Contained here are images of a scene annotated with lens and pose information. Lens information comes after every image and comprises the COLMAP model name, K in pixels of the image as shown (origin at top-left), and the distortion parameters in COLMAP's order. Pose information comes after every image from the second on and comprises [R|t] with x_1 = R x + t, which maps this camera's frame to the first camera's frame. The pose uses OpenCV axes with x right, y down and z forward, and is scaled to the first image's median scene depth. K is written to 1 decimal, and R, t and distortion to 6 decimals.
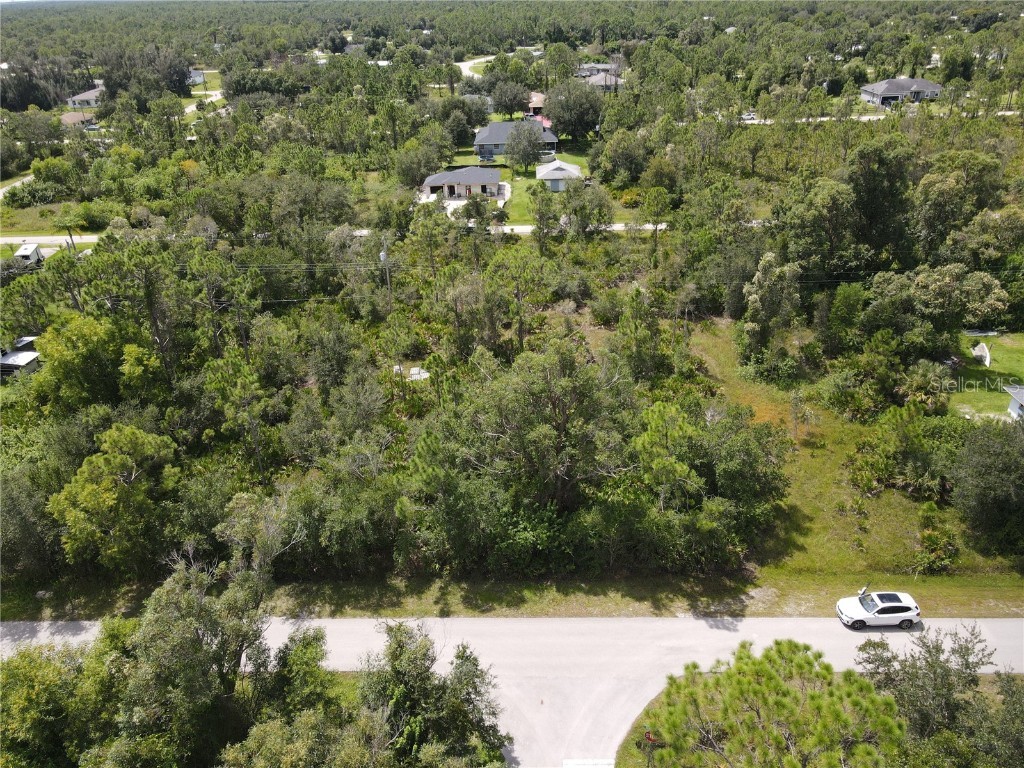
lens RADIAL K [[738.4, 0, 512.0], [0, 738.4, 384.0], [0, 0, 1]] dist [-0.002218, 0.045224]
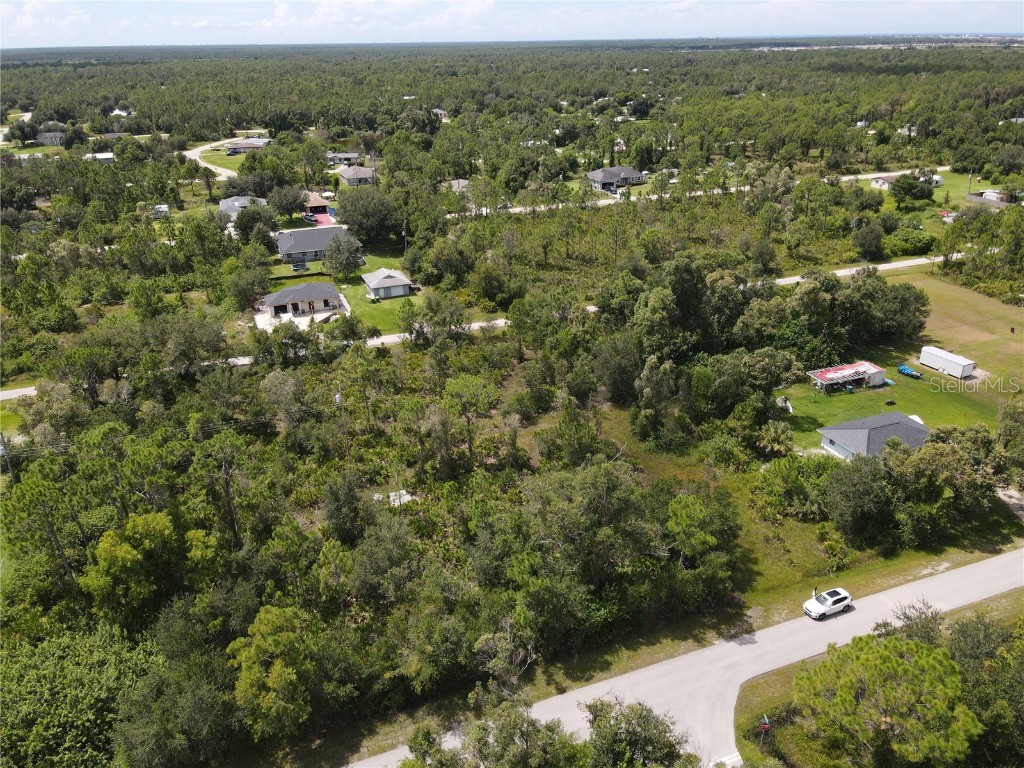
lens RADIAL K [[738.4, 0, 512.0], [0, 738.4, 384.0], [0, 0, 1]] dist [-0.002218, 0.045224]
pose [[0.924358, -0.143261, 0.353608, -0.467692], [0.169245, 0.984613, -0.043512, -0.146330], [-0.341934, 0.100067, 0.934381, -0.190161]]
